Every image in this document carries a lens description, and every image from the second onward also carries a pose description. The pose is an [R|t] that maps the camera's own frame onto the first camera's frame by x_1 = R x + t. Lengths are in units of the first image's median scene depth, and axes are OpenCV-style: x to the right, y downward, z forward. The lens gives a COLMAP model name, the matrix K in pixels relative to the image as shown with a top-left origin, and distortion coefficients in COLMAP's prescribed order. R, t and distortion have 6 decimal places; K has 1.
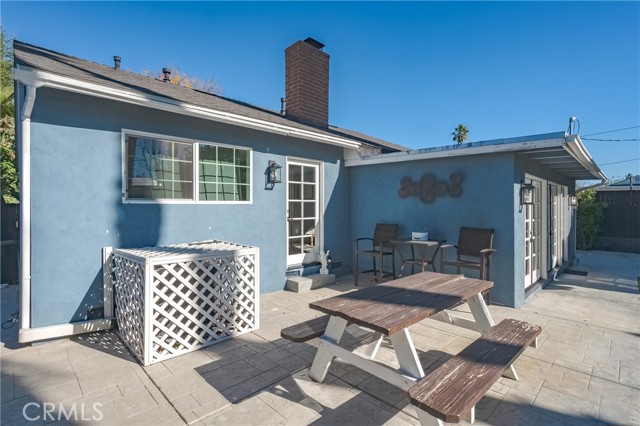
lens RADIAL K [[311.0, 0, 321.3], [0, 311.0, 212.1], [0, 0, 1]] dist [0.003188, 0.001543]
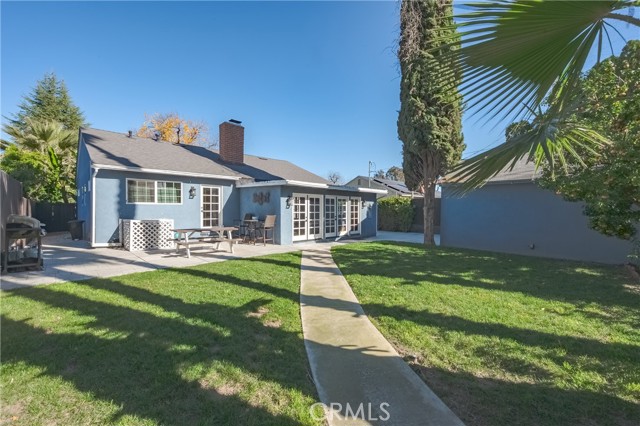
lens RADIAL K [[255.9, 0, 319.2], [0, 255.9, 213.1], [0, 0, 1]] dist [0.003582, -0.000158]
pose [[0.999786, 0.008363, 0.018931, 0.827574], [-0.008499, 0.999939, 0.007098, 0.018309], [-0.018870, -0.007258, 0.999796, -1.053919]]
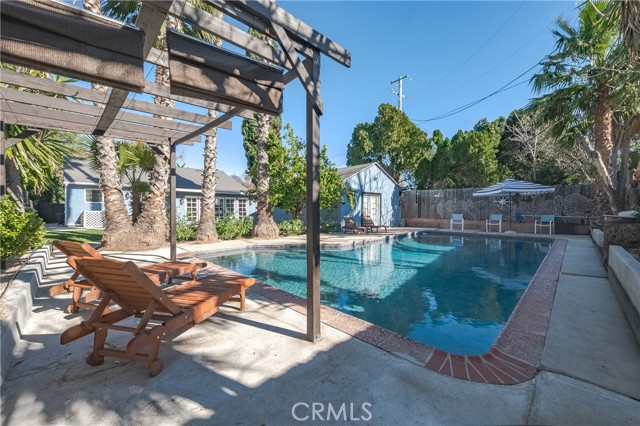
lens RADIAL K [[255.9, 0, 320.0], [0, 255.9, 214.0], [0, 0, 1]] dist [0.003582, -0.000158]
pose [[0.999975, 0.002027, 0.006796, 2.469354], [-0.002053, 0.999991, 0.003832, 0.105283], [-0.006788, -0.003846, 0.999970, -2.488640]]
